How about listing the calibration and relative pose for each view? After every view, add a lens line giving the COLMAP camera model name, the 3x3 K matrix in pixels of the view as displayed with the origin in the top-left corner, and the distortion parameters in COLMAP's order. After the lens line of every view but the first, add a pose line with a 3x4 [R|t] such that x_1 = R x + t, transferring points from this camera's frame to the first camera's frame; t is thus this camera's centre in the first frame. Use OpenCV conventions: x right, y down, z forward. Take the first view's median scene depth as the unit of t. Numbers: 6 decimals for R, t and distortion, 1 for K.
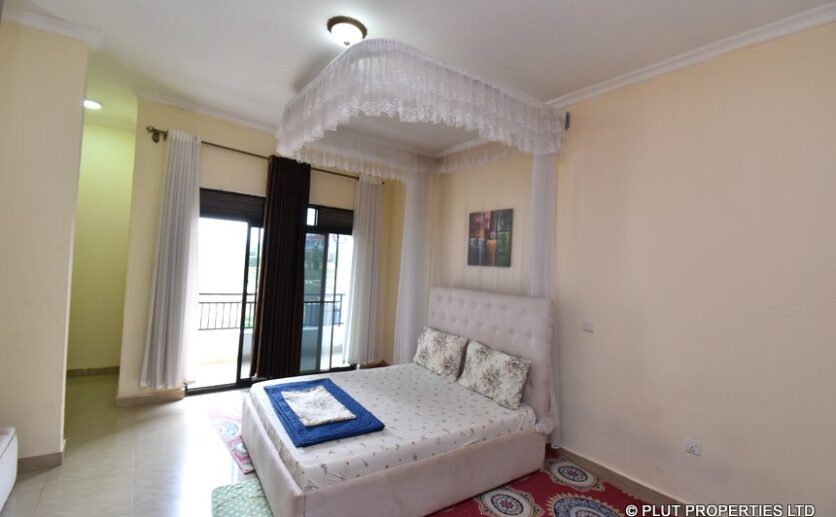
lens RADIAL K [[374.2, 0, 416.0], [0, 374.2, 255.7], [0, 0, 1]] dist [0.031439, -0.029524]
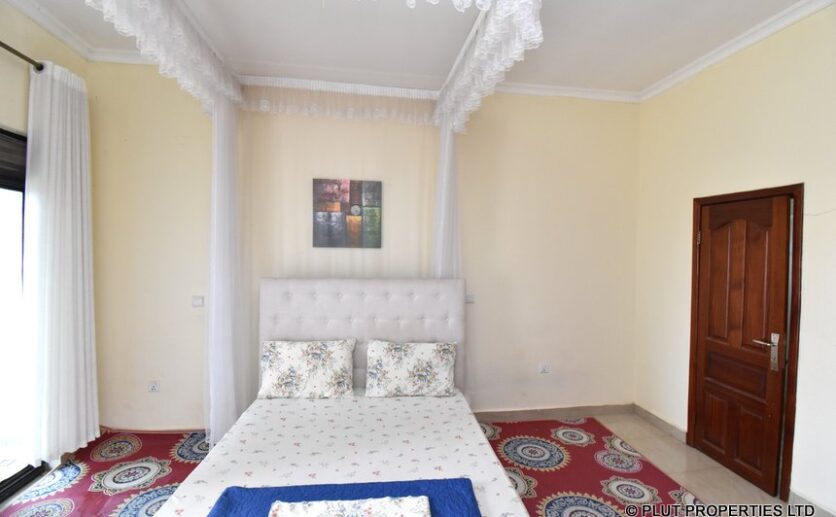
lens RADIAL K [[374.2, 0, 416.0], [0, 374.2, 255.7], [0, 0, 1]] dist [0.031439, -0.029524]
pose [[0.469254, -0.060674, 0.880976, -0.479779], [-0.006828, 0.997358, 0.072327, -0.015678], [-0.883037, -0.039955, 0.467600, 0.500806]]
